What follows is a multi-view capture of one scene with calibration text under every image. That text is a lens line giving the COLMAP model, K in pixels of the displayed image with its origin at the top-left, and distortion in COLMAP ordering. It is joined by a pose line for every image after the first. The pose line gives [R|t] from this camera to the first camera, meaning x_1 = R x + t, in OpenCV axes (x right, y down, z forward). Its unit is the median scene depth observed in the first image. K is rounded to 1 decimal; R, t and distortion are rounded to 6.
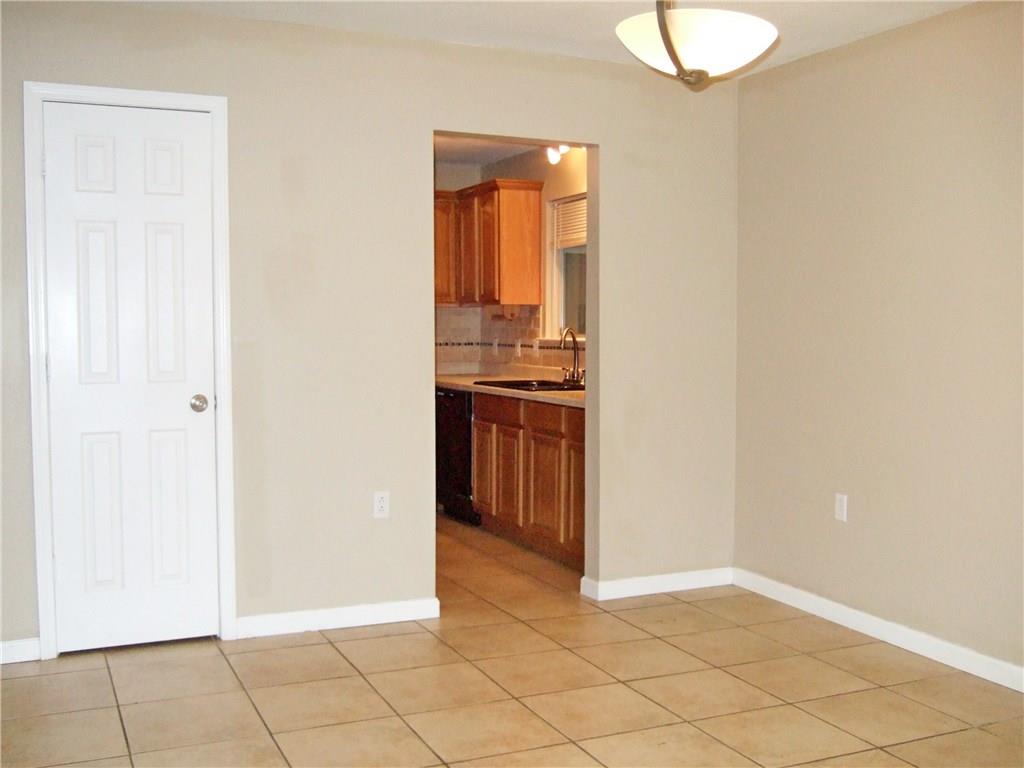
lens RADIAL K [[1081.9, 0, 512.0], [0, 1081.9, 384.0], [0, 0, 1]] dist [-0.013325, -0.009267]
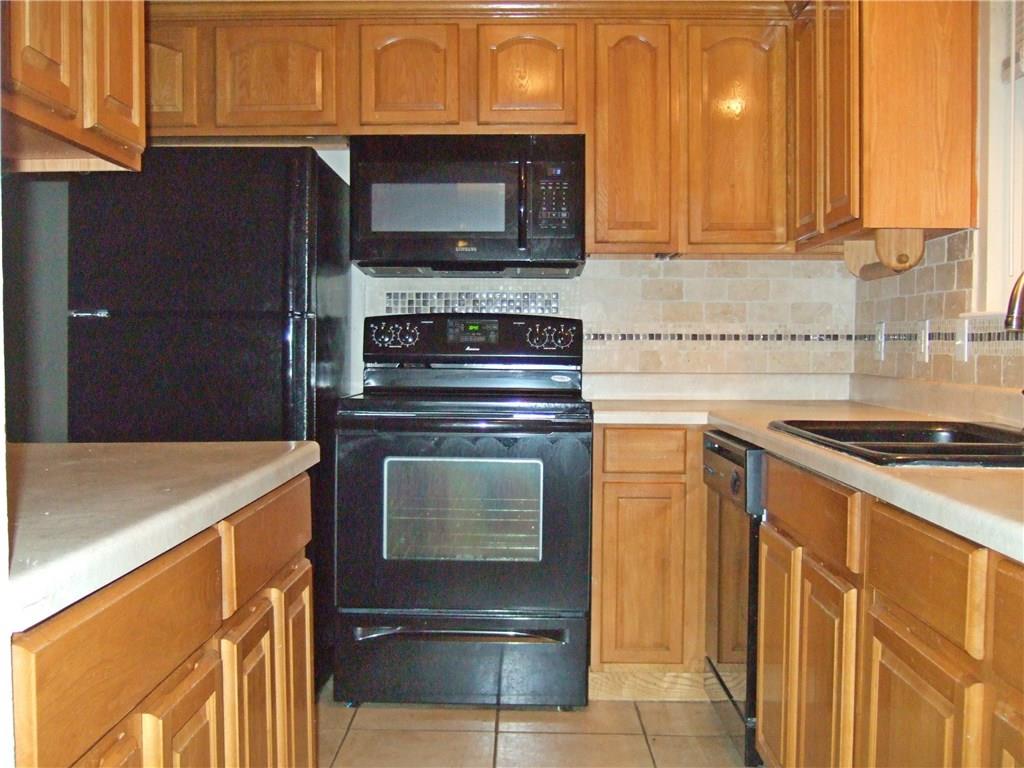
lens RADIAL K [[1081.9, 0, 512.0], [0, 1081.9, 384.0], [0, 0, 1]] dist [-0.013325, -0.009267]
pose [[0.903019, 0.015166, -0.429333, 0.042986], [-0.023266, 0.999636, -0.013623, -0.007425], [0.428971, 0.022291, 0.903043, 0.565125]]
